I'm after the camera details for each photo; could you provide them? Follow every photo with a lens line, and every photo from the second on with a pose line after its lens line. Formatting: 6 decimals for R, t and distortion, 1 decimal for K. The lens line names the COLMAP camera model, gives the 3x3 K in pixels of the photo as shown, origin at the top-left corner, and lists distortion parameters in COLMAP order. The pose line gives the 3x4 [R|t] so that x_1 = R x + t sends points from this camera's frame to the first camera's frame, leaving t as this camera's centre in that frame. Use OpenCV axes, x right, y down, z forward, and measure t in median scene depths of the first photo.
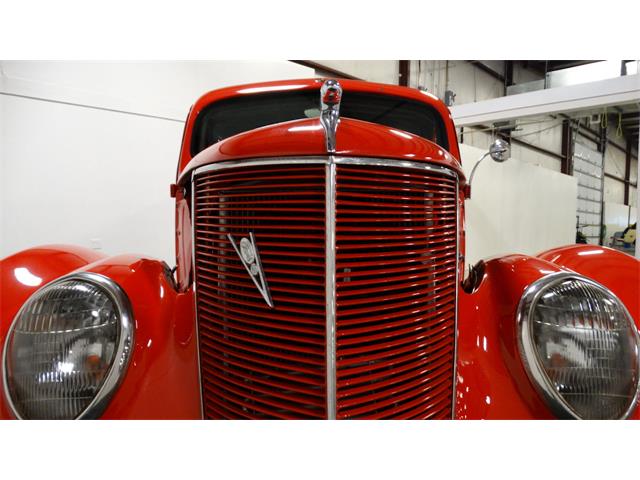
lens RADIAL K [[451.3, 0, 320.8], [0, 451.3, 239.9], [0, 0, 1]] dist [-0.005240, 0.003990]
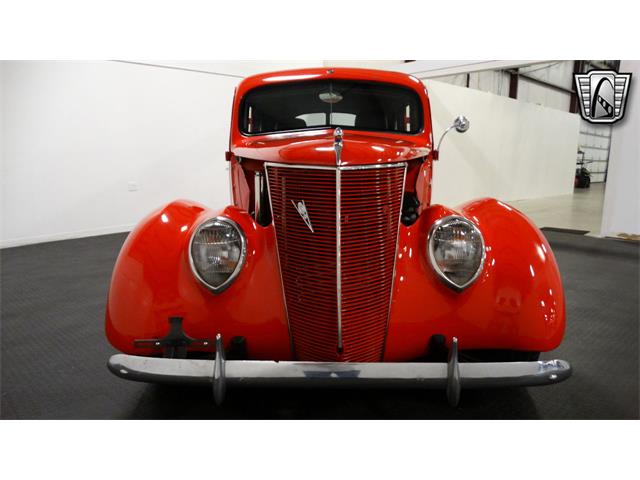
lens RADIAL K [[451.3, 0, 320.8], [0, 451.3, 239.9], [0, 0, 1]] dist [-0.005240, 0.003990]
pose [[0.999779, -0.005560, -0.020285, -0.018747], [0.008352, 0.990079, 0.140264, -0.117427], [0.019304, -0.140402, 0.989906, -1.096147]]
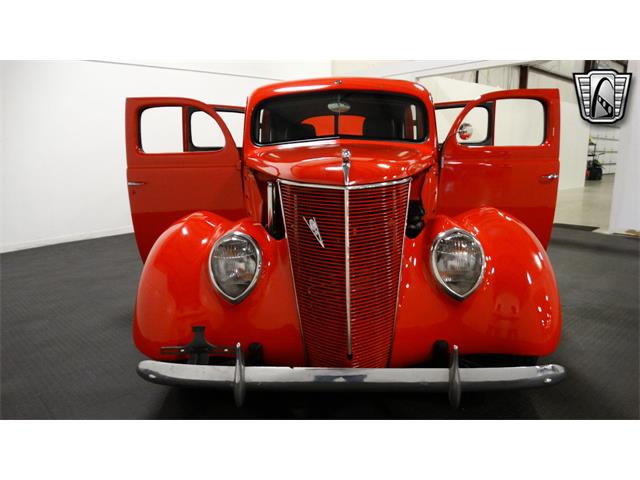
lens RADIAL K [[451.3, 0, 320.8], [0, 451.3, 239.9], [0, 0, 1]] dist [-0.005240, 0.003990]
pose [[0.998997, -0.014773, -0.042281, -0.015491], [0.021150, 0.987748, 0.154615, -0.236335], [0.039479, -0.155354, 0.987070, -1.235384]]
